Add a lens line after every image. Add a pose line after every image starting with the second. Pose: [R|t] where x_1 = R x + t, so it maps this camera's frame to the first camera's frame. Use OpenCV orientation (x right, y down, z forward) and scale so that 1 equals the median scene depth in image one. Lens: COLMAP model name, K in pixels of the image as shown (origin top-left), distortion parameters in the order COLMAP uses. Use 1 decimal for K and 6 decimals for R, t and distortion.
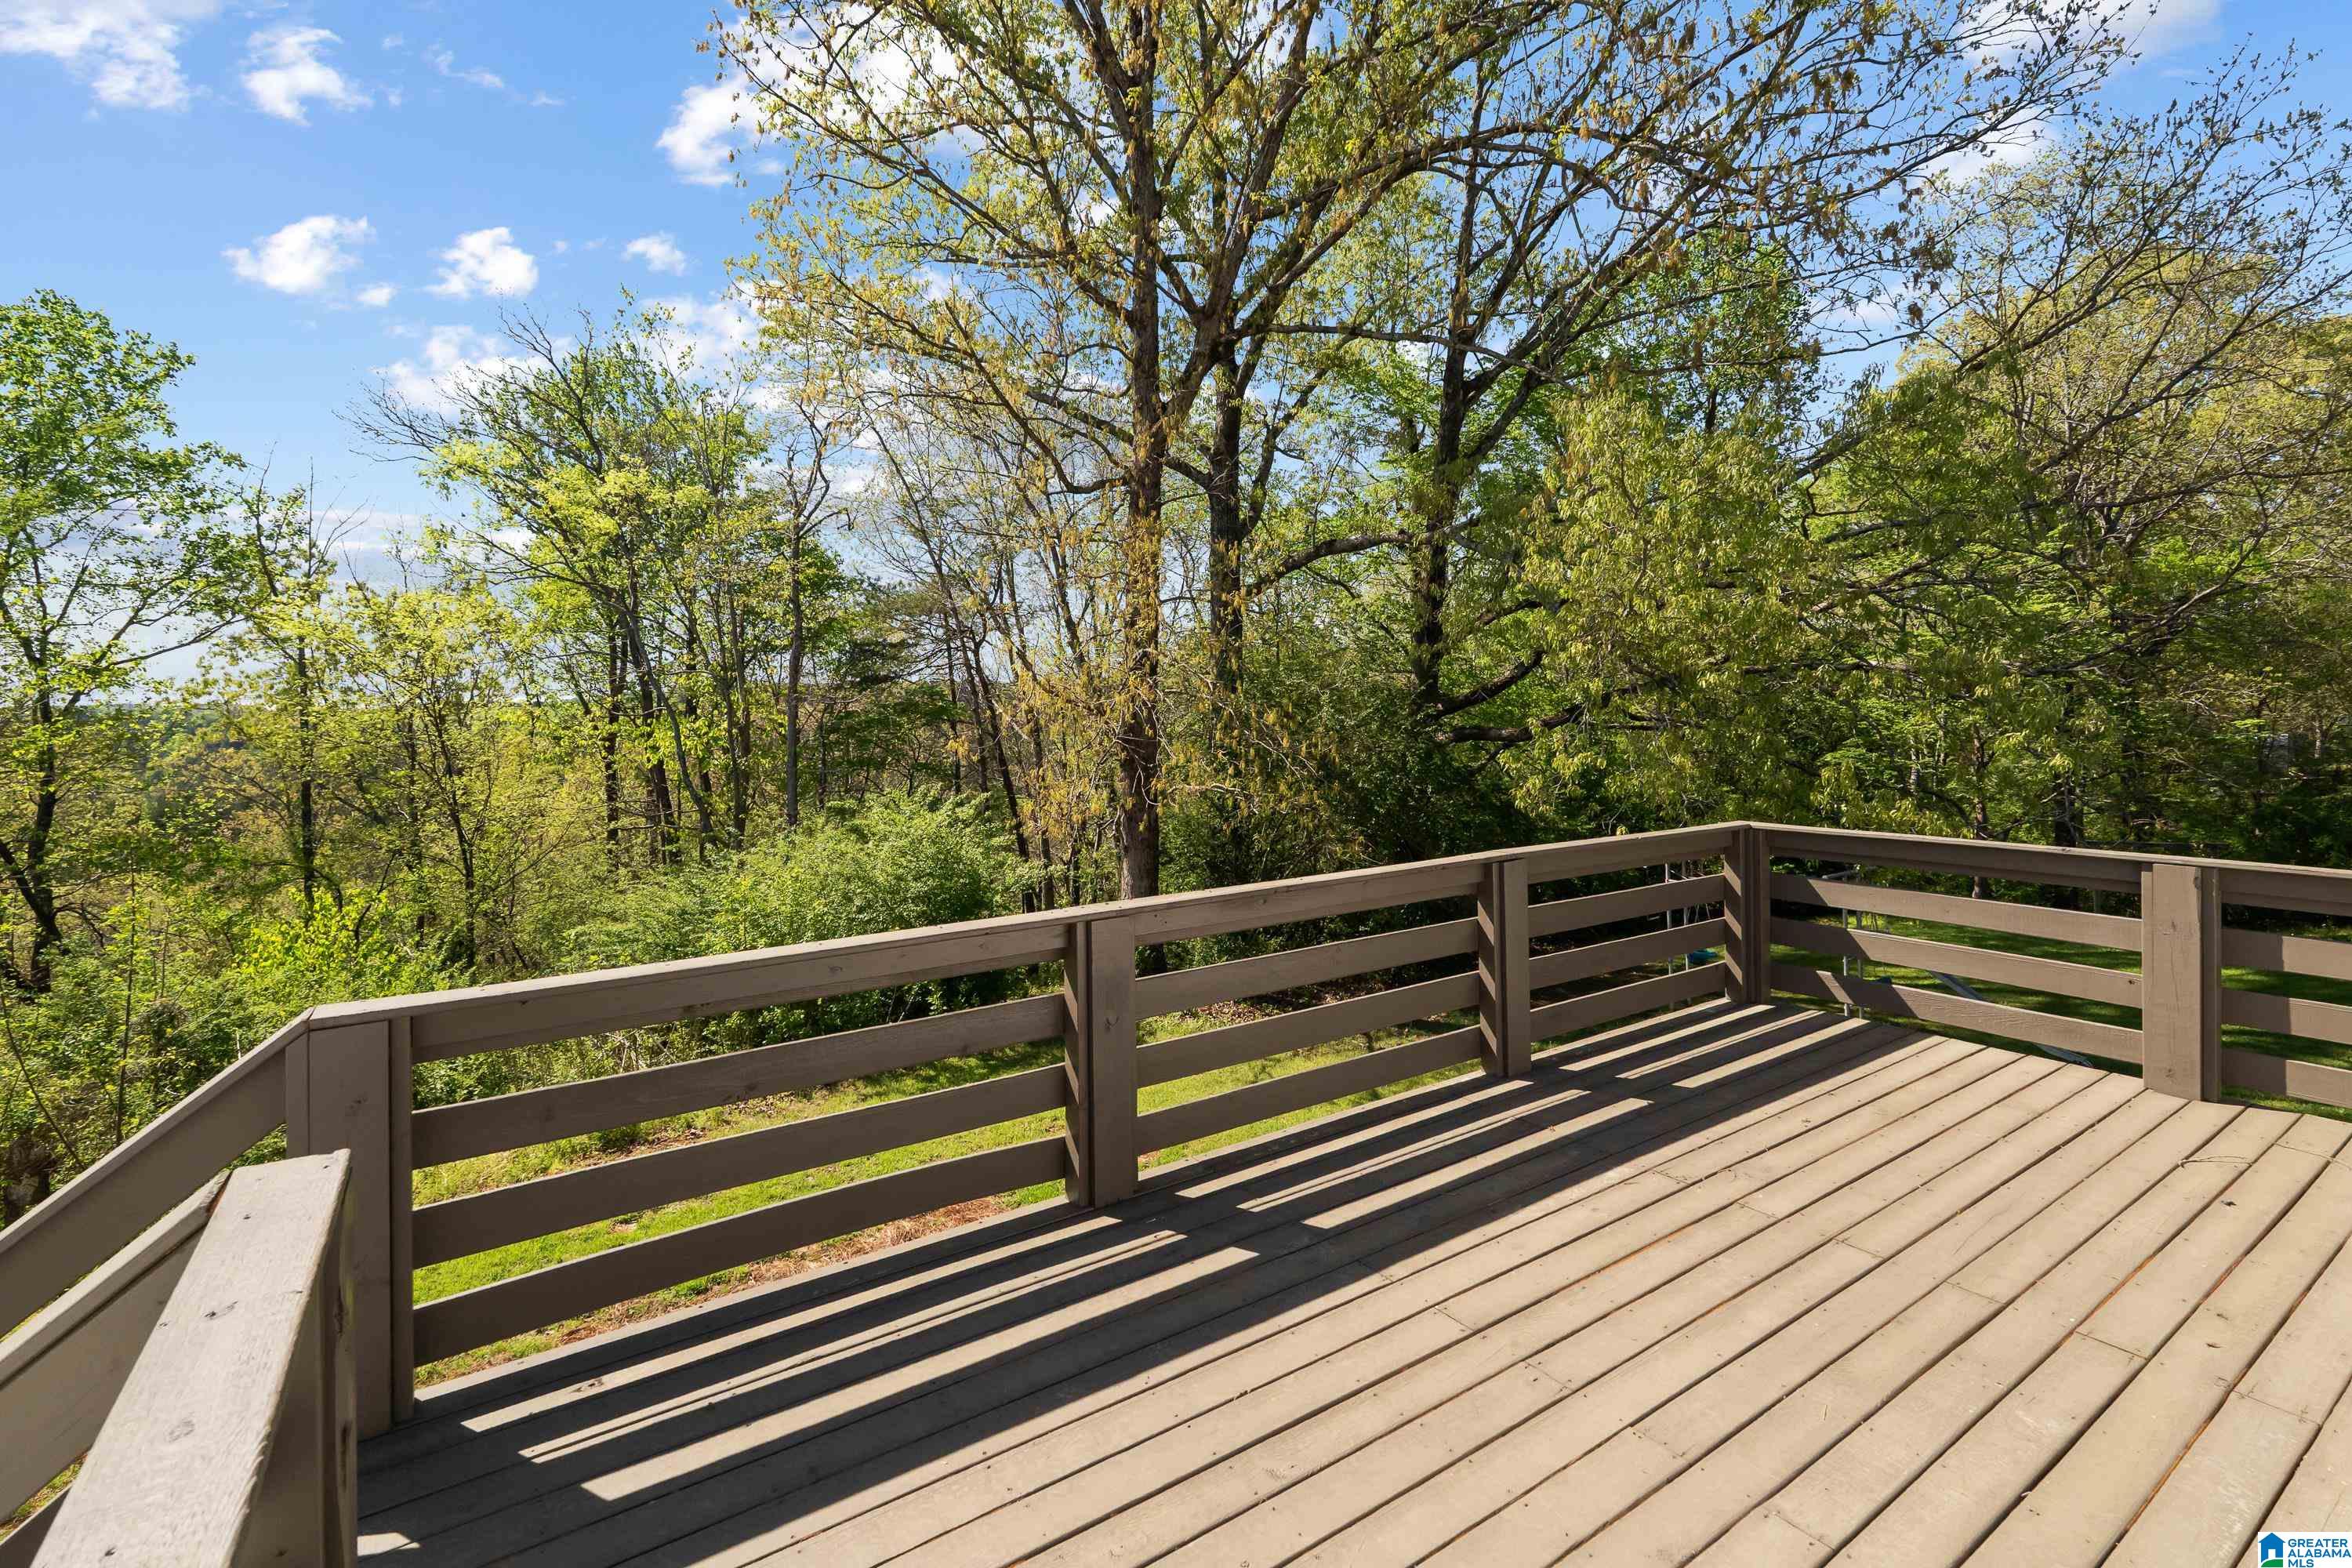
lens RADIAL K [[1080.3, 0, 1169.6], [0, 1080.3, 696.0], [0, 0, 1]] dist [-0.001348, -0.000278]
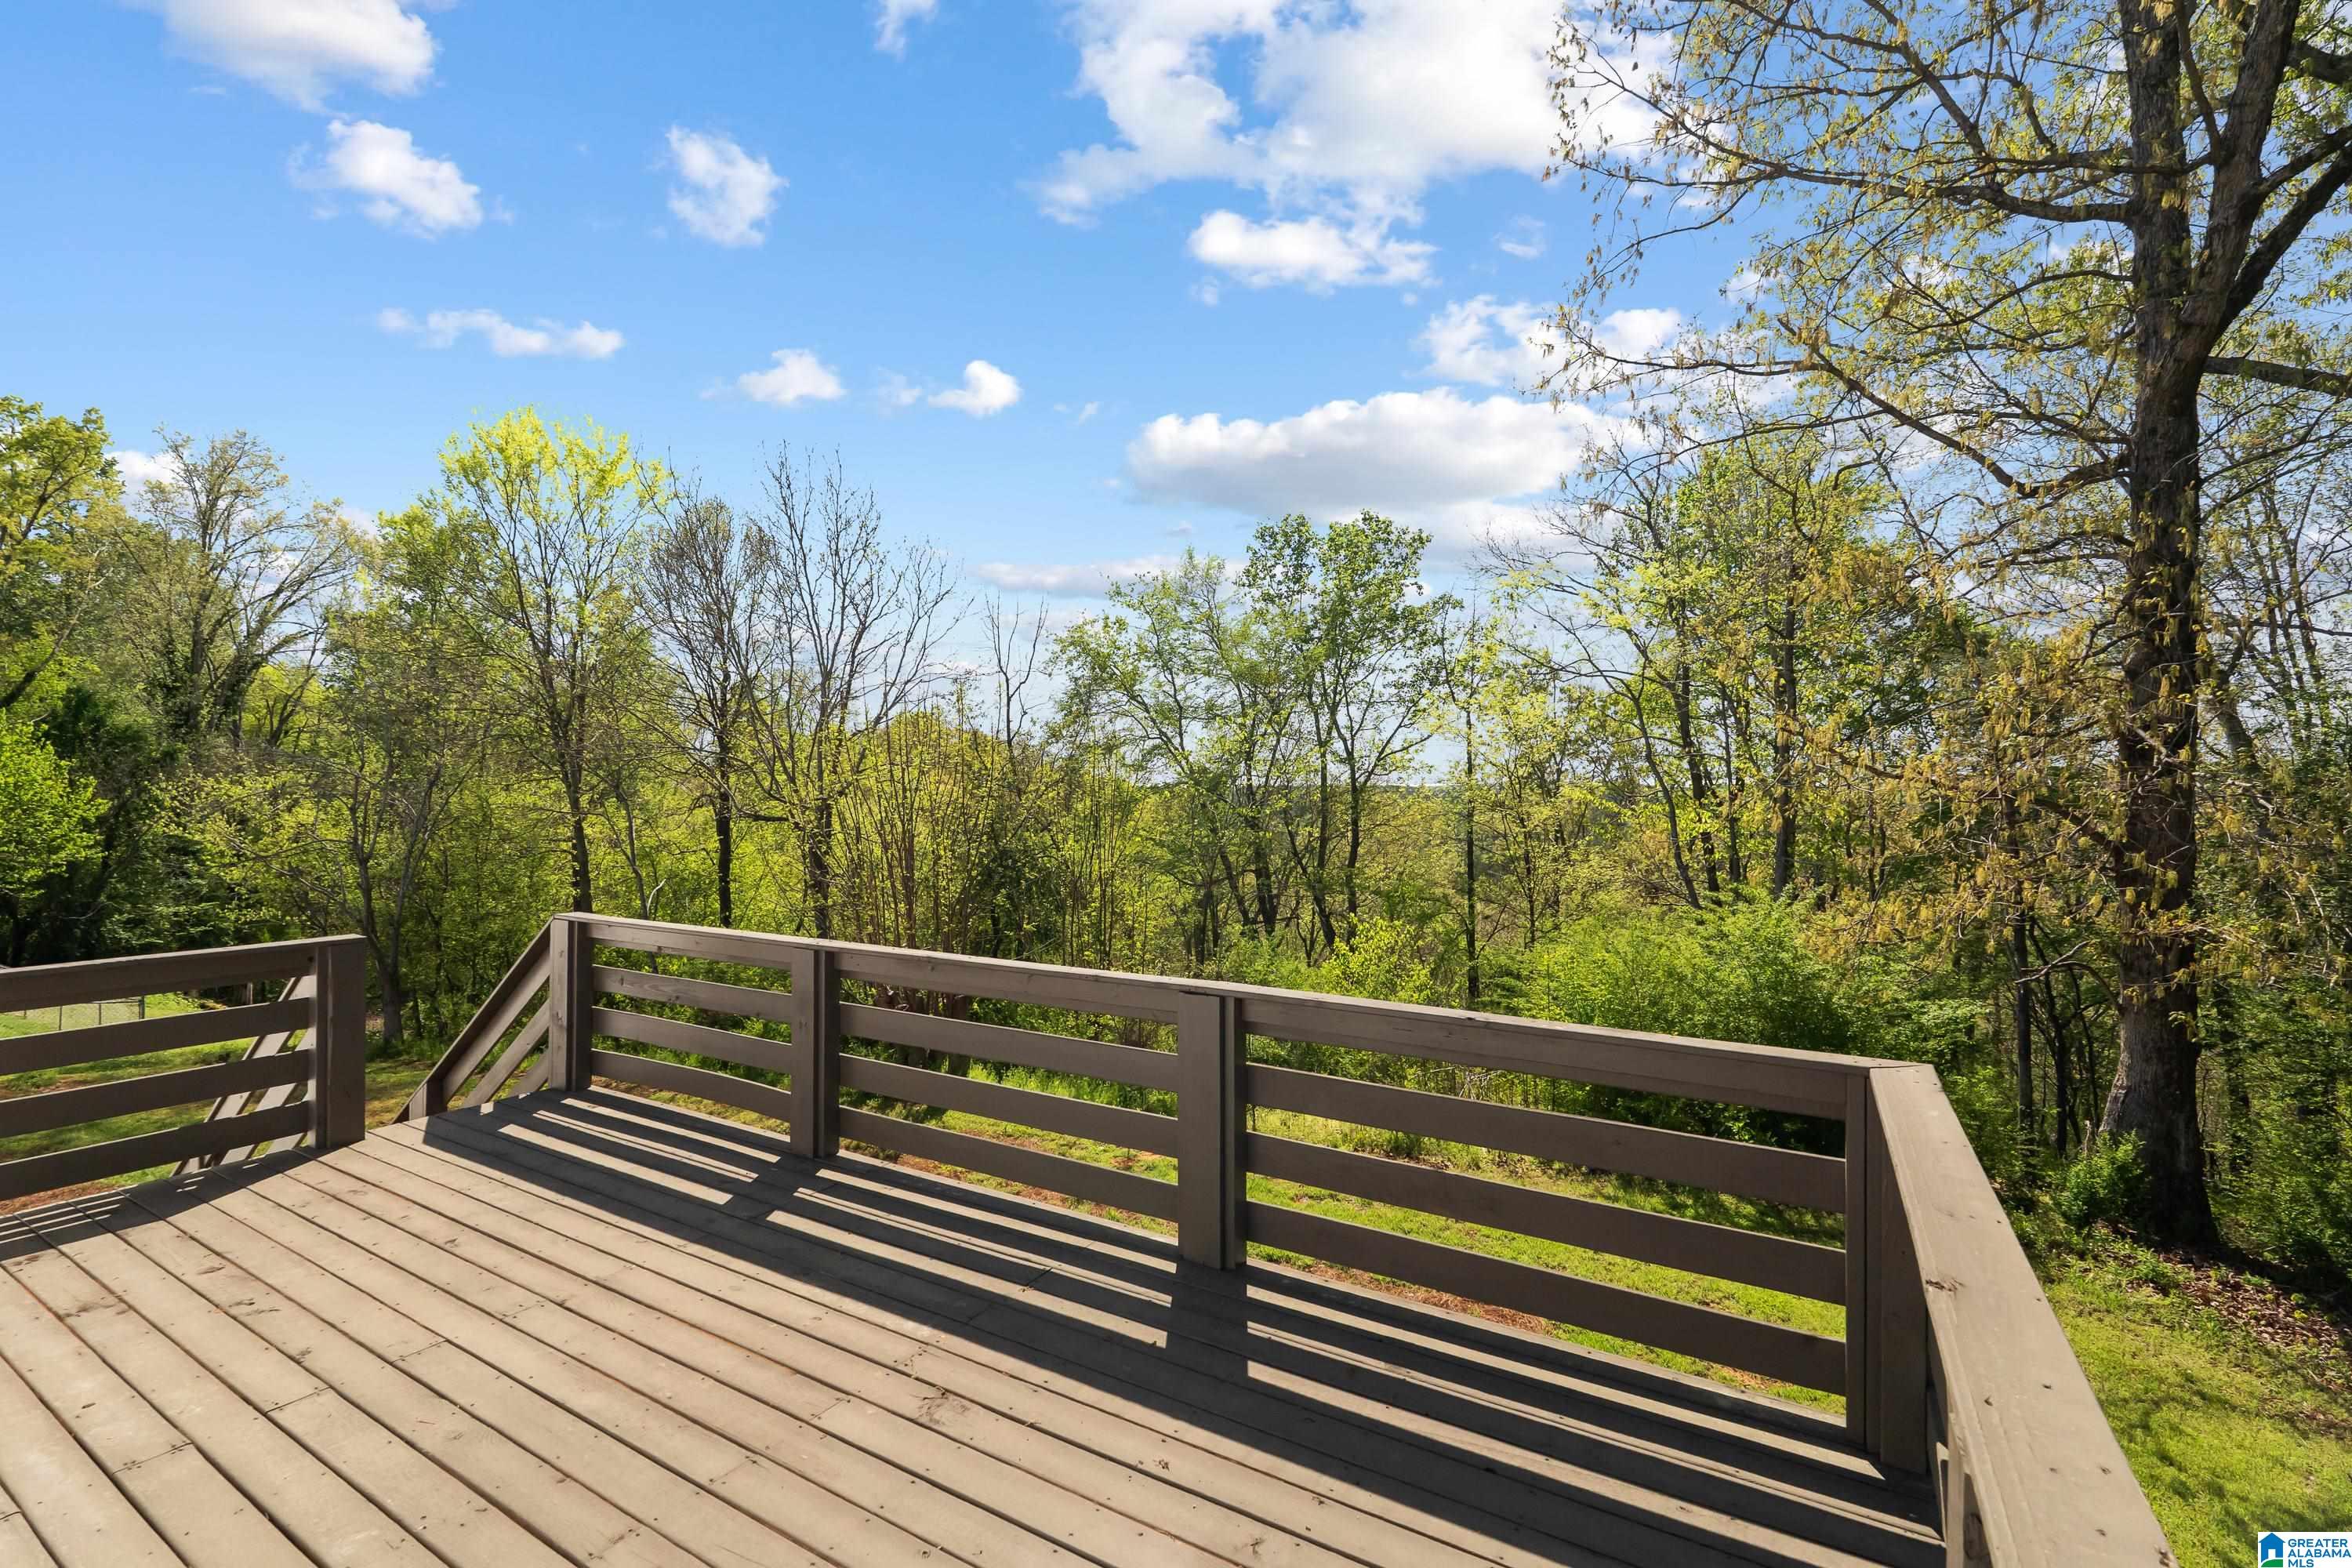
lens RADIAL K [[1048.7, 0, 1176.0], [0, 1048.7, 784.0], [0, 0, 1]] dist [-0.000264, 0.000043]
pose [[0.411011, 0.006782, -0.911605, 1.146012], [0.000852, 0.999969, 0.007824, -0.010974], [0.911630, -0.003992, 0.410992, 0.751207]]
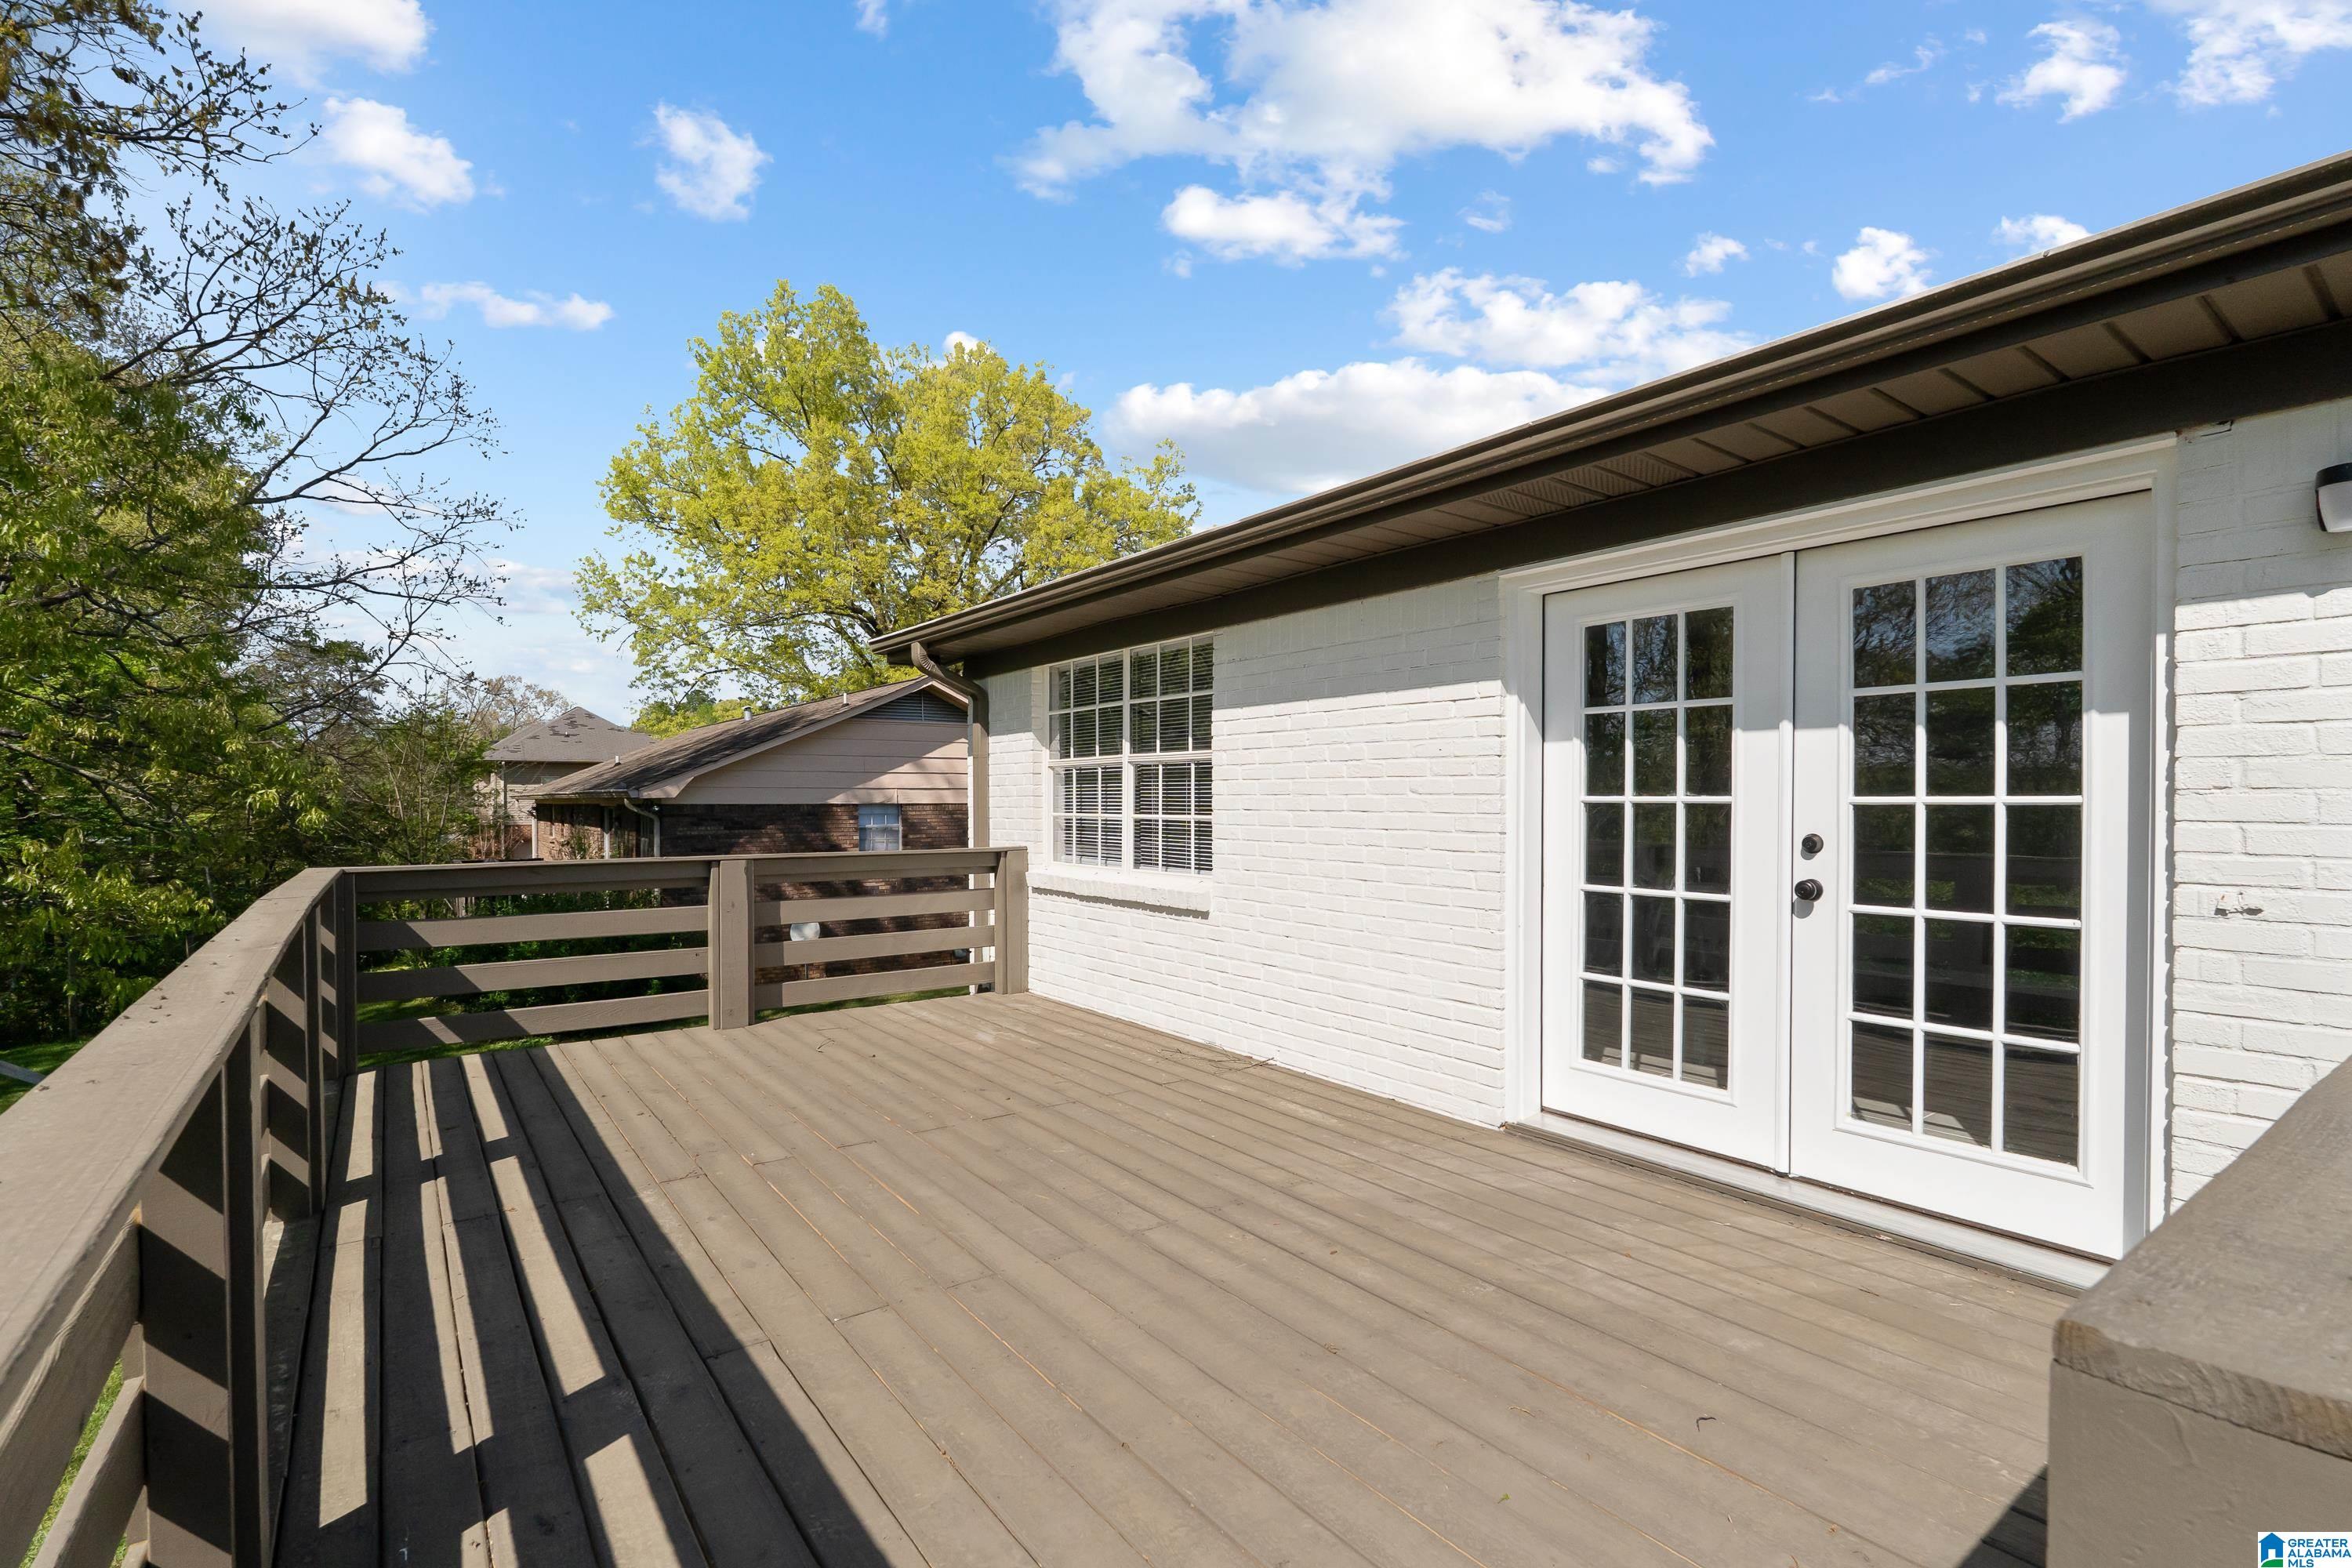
lens RADIAL K [[1048.7, 0, 1176.0], [0, 1048.7, 784.0], [0, 0, 1]] dist [-0.000264, 0.000043]
pose [[-0.048964, 0.027393, 0.998425, -0.456829], [-0.009749, 0.999563, -0.027902, 0.097325], [-0.998753, -0.011100, -0.048676, 0.532459]]
